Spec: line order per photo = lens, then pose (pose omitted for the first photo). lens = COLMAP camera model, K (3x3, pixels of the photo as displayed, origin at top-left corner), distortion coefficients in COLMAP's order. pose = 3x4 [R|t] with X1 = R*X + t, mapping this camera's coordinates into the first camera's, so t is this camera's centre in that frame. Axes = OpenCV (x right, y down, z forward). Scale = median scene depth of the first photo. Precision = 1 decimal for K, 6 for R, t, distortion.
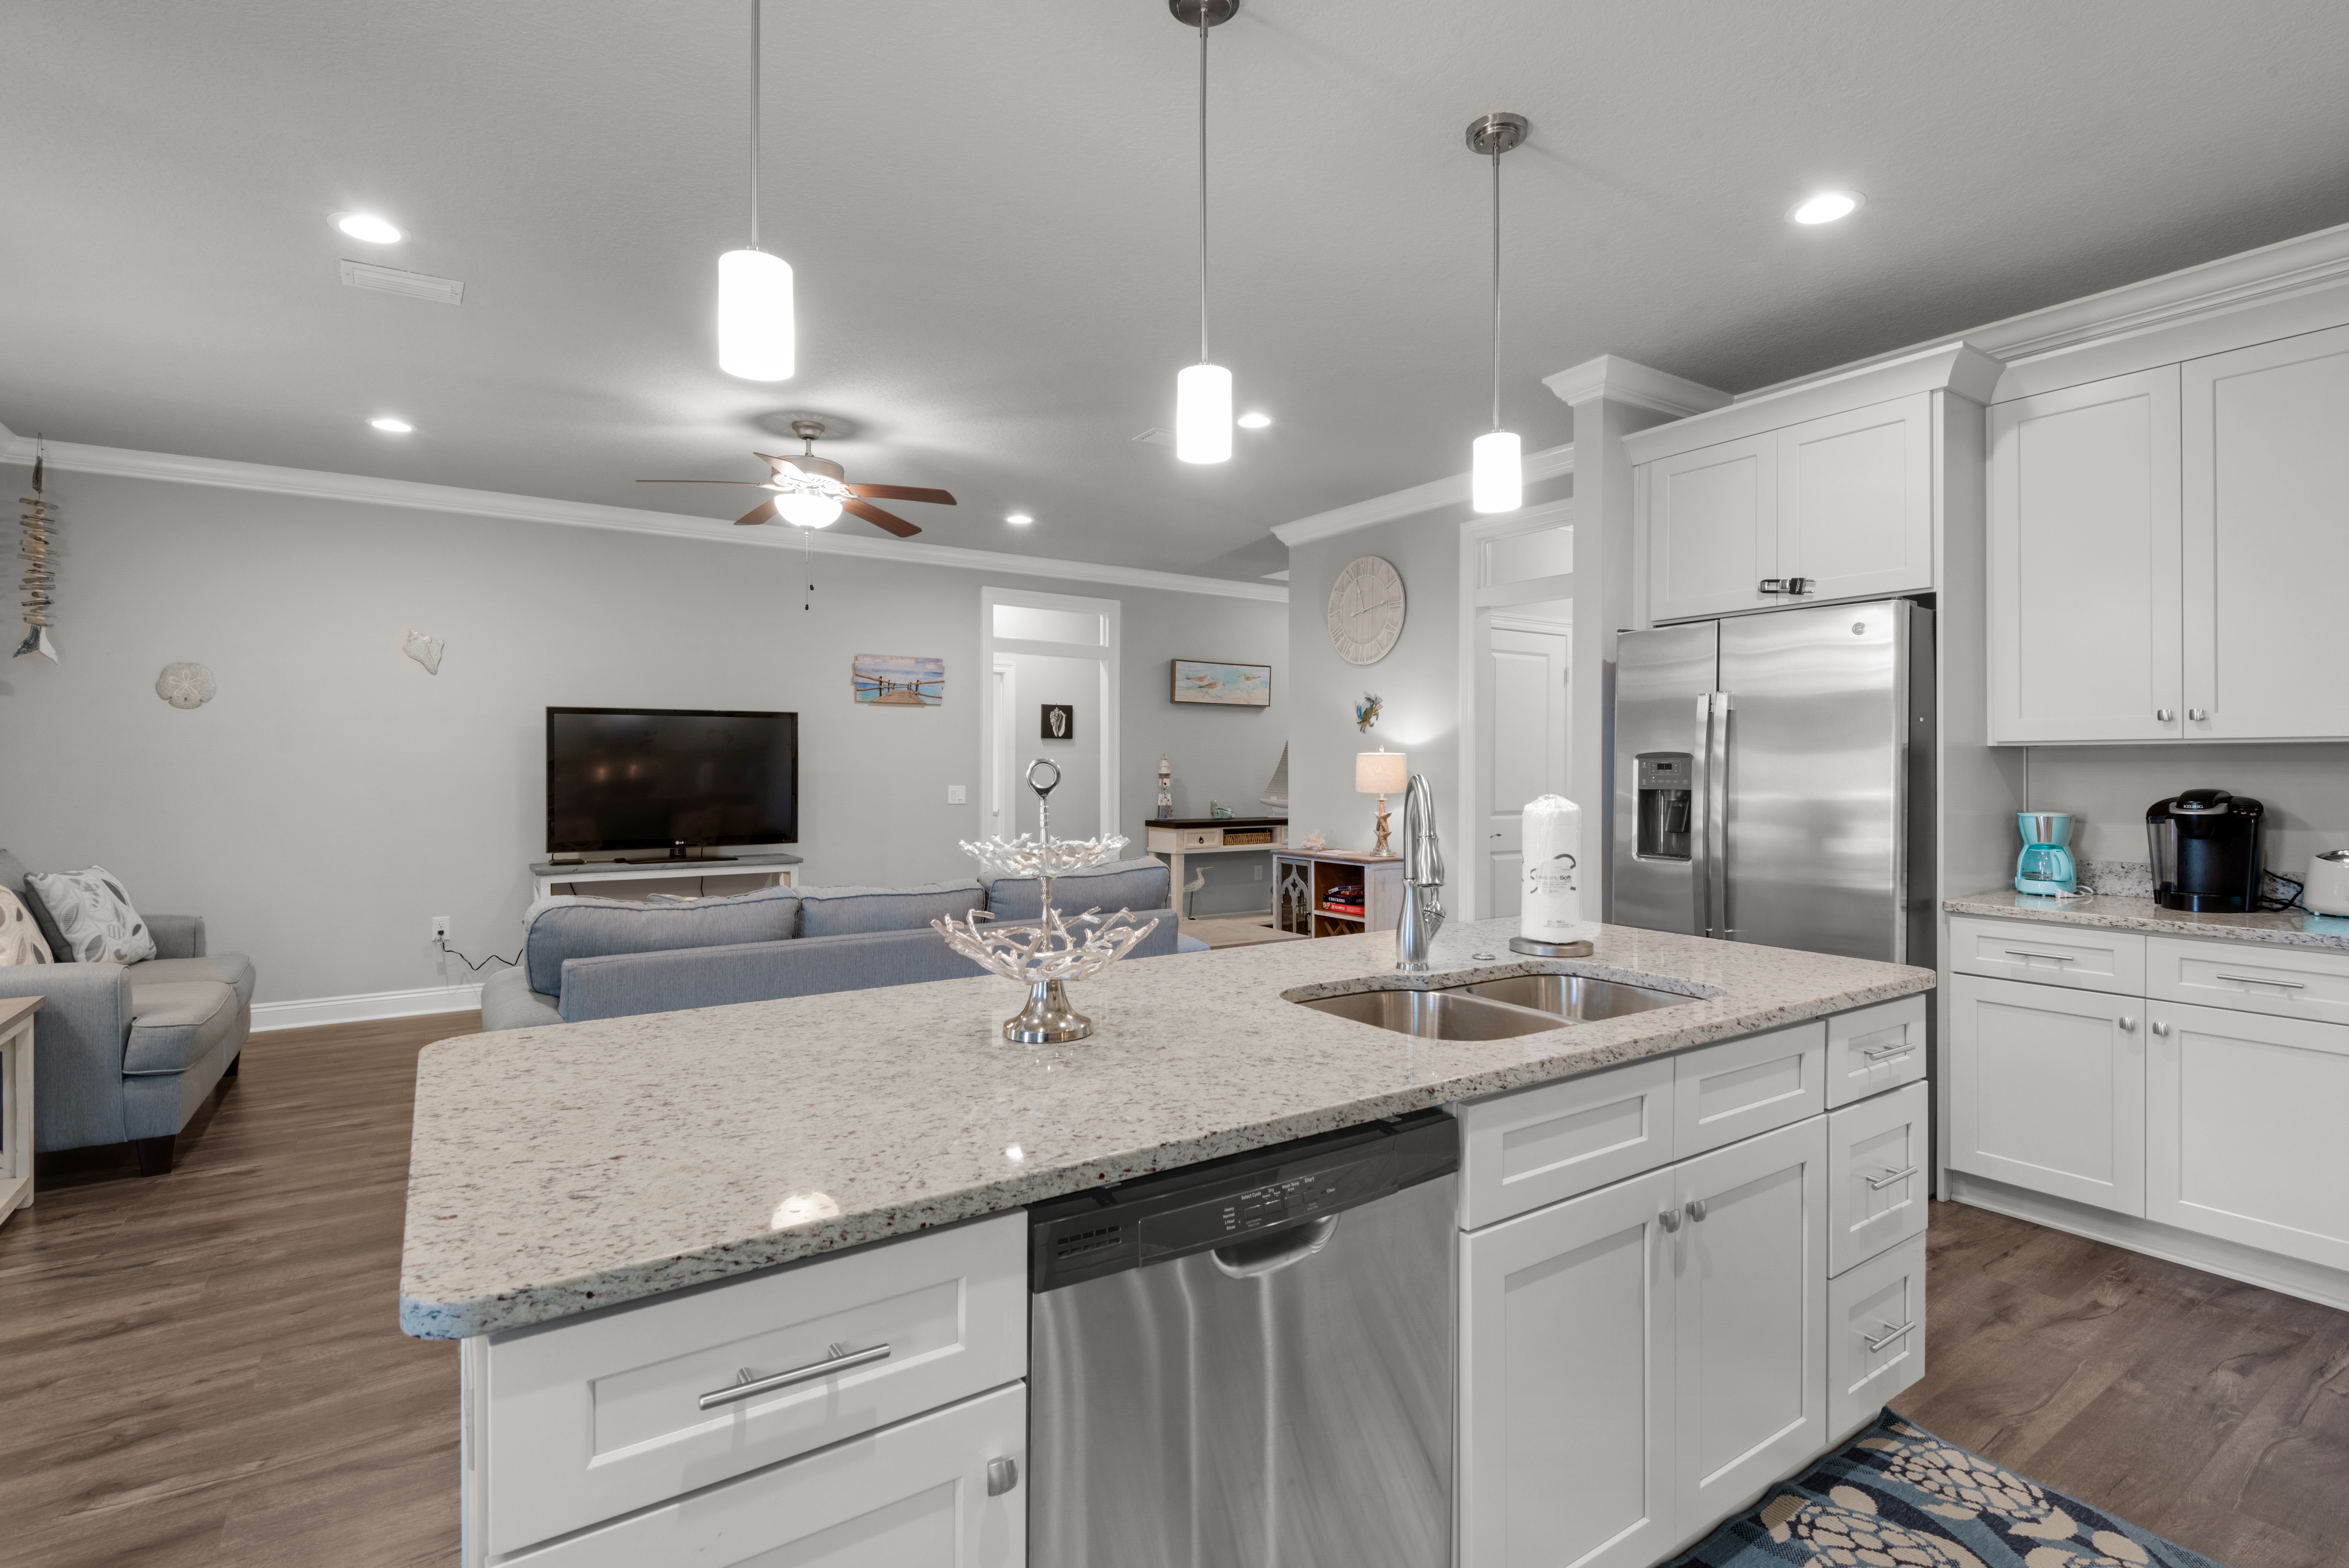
lens RADIAL K [[1096.8, 0, 1181.8], [0, 1096.8, 760.6], [0, 0, 1]] dist [0.002186, -0.007347]
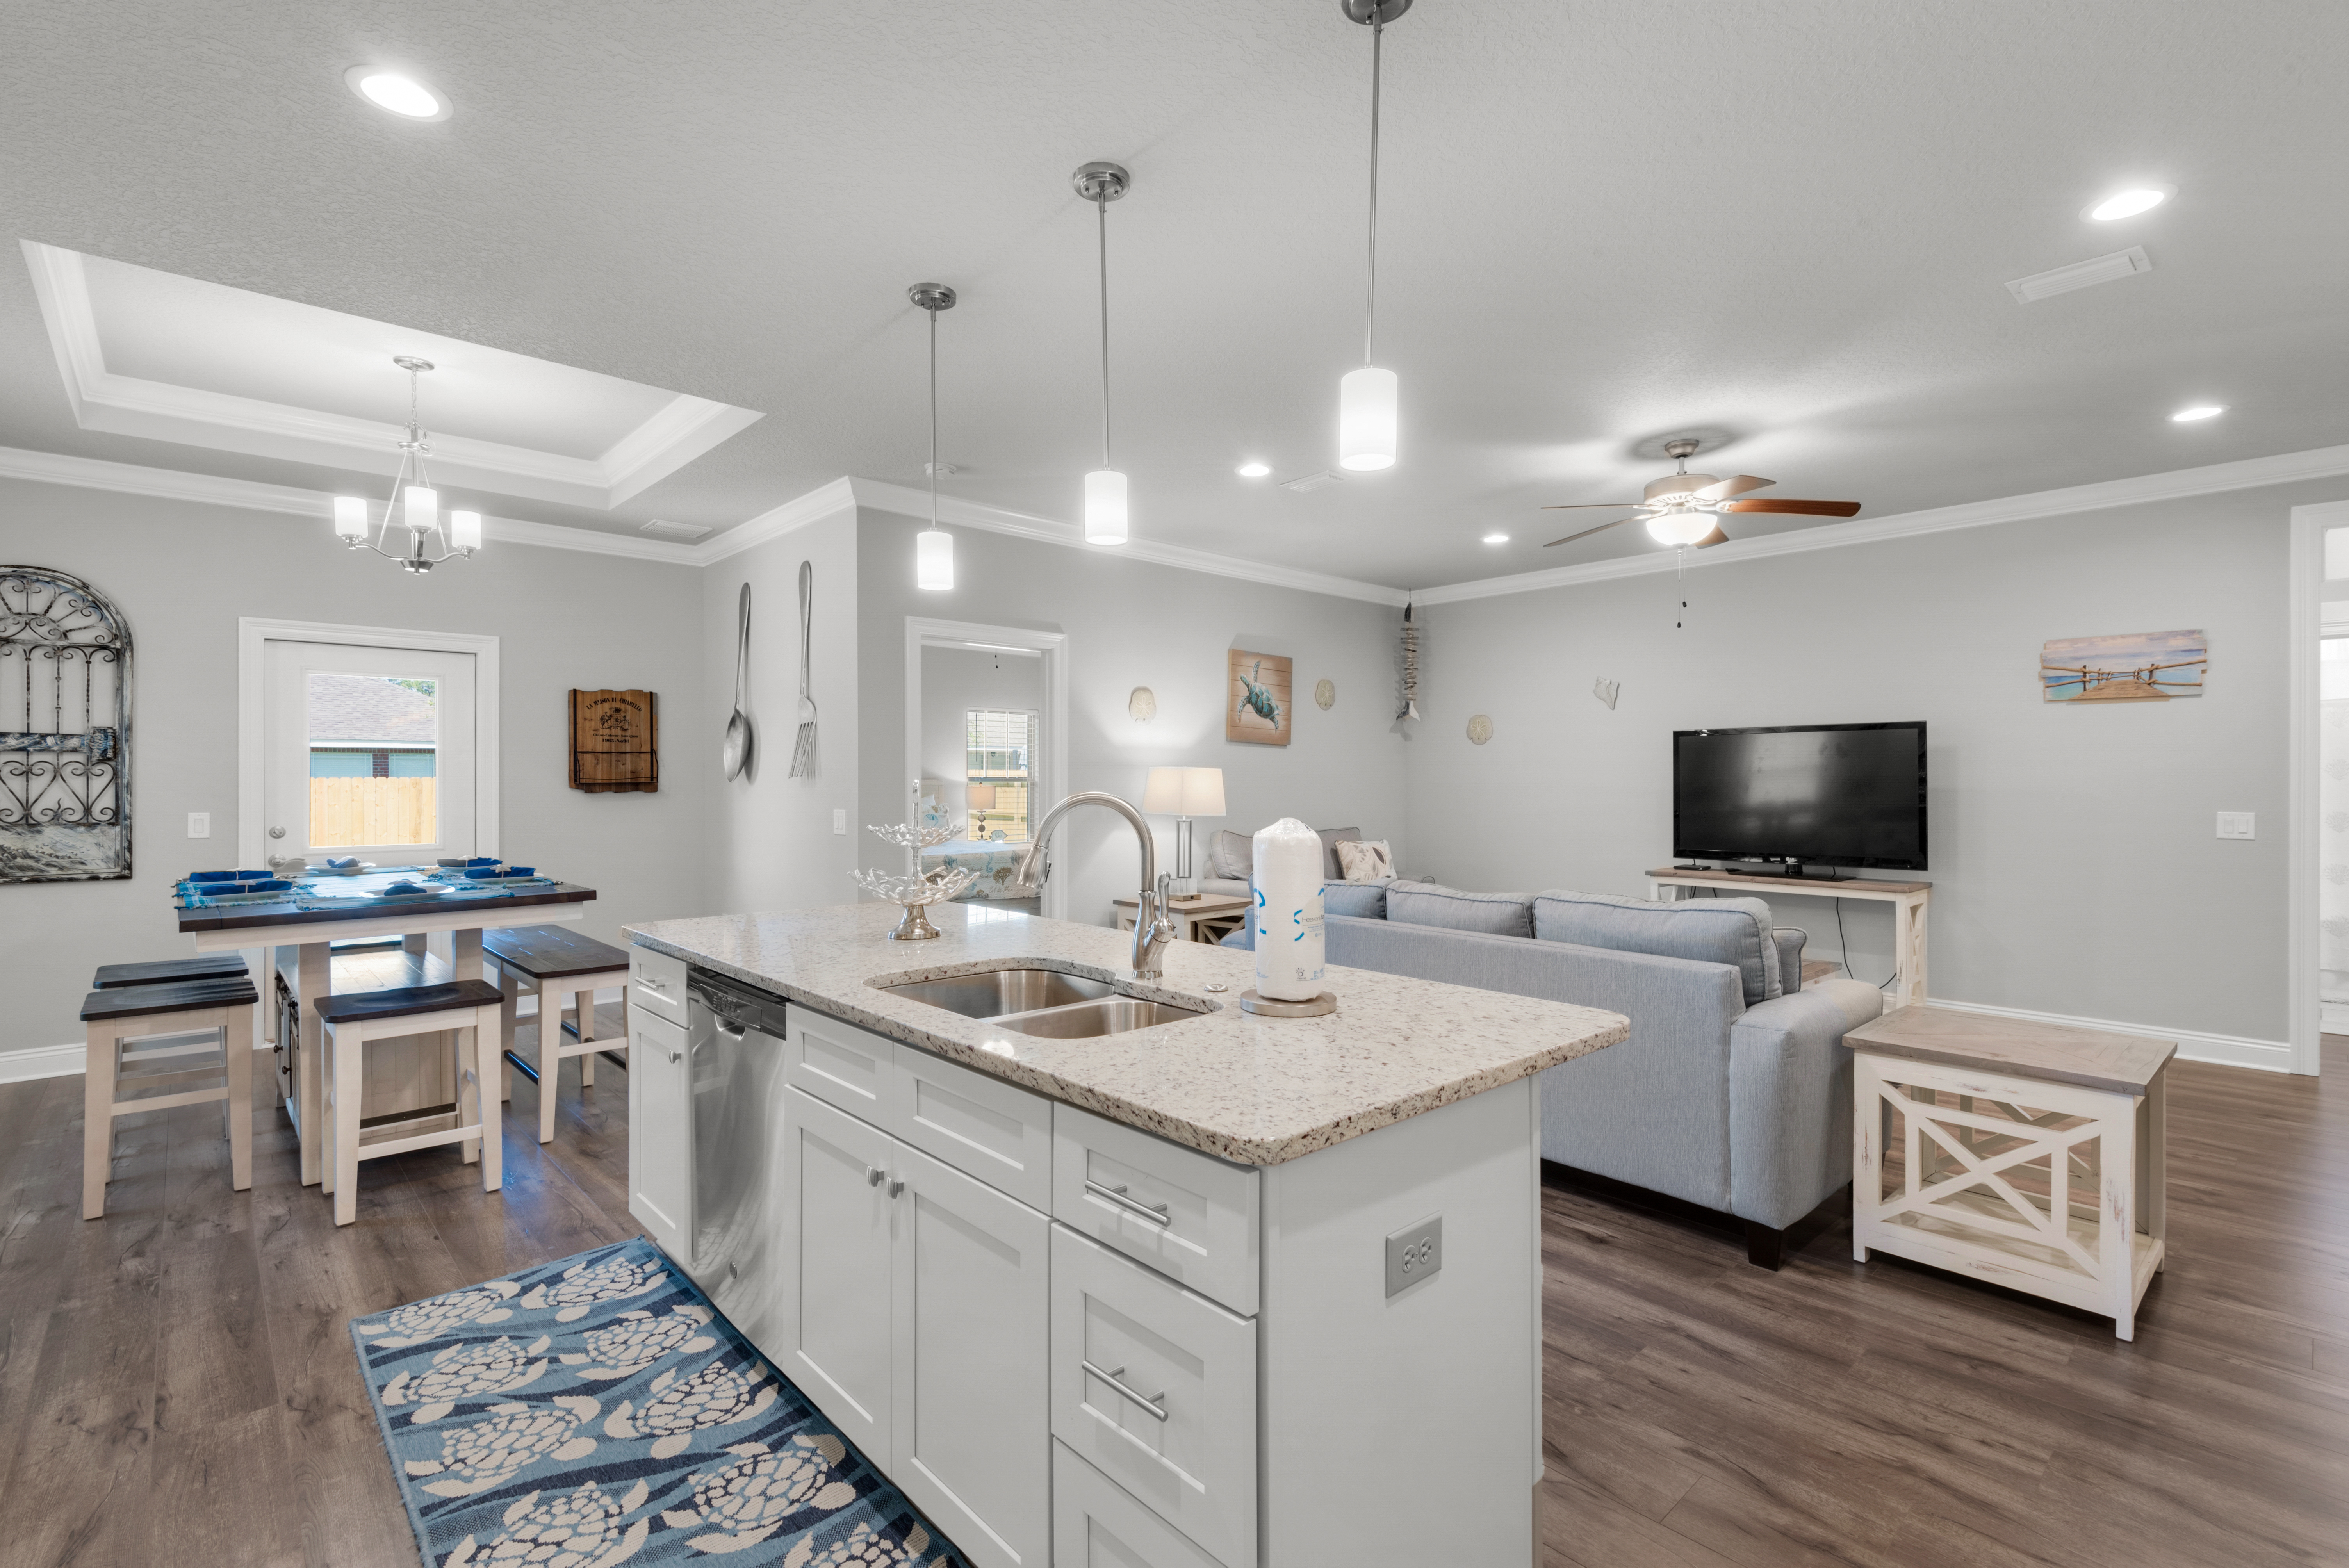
lens RADIAL K [[1053.3, 0, 1177.2], [0, 1053.3, 798.7], [0, 0, 1]] dist [0.014250, -0.007719]
pose [[0.147212, 0.016653, -0.988965, 0.536264], [0.005270, 0.999831, 0.017620, -0.000255], [0.989091, -0.007806, 0.147100, 0.384837]]
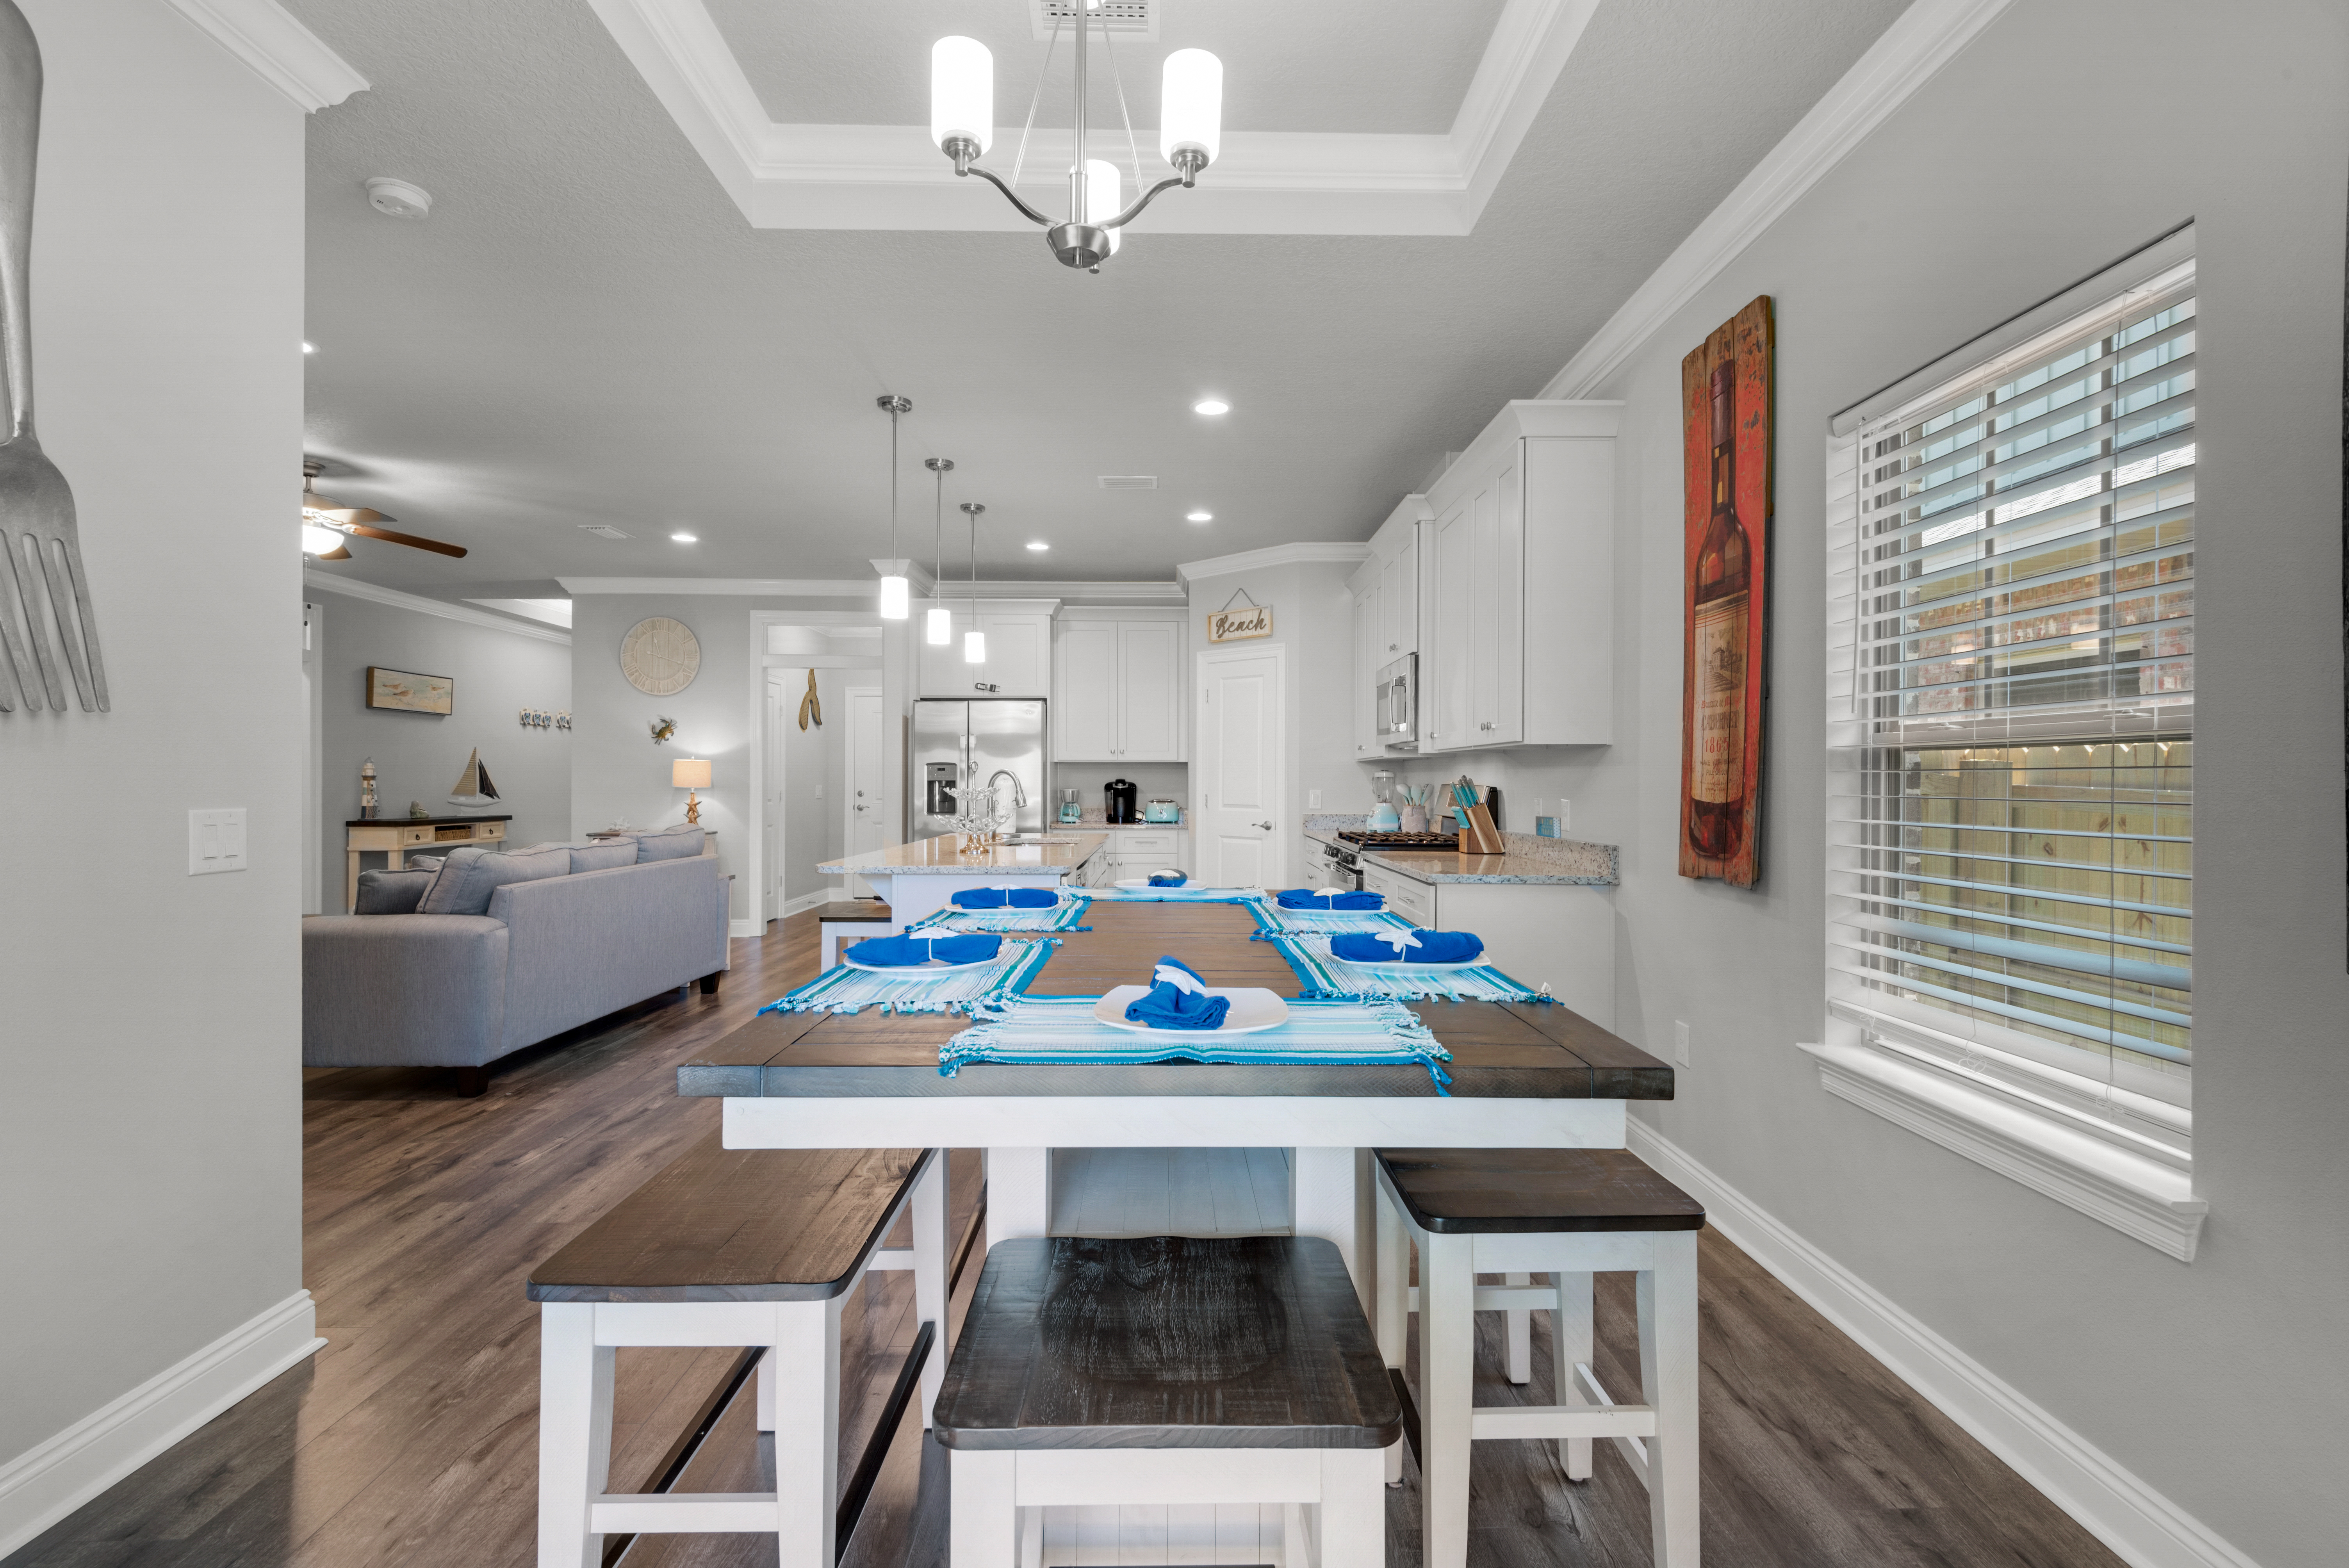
lens RADIAL K [[1053.3, 0, 1184.1], [0, 1053.3, 774.3], [0, 0, 1]] dist [0.014250, -0.007719]
pose [[0.548064, 0.004432, 0.836425, -0.737887], [-0.006456, 0.999979, -0.001068, 0.010957], [-0.836412, -0.004814, 0.548081, -0.357501]]
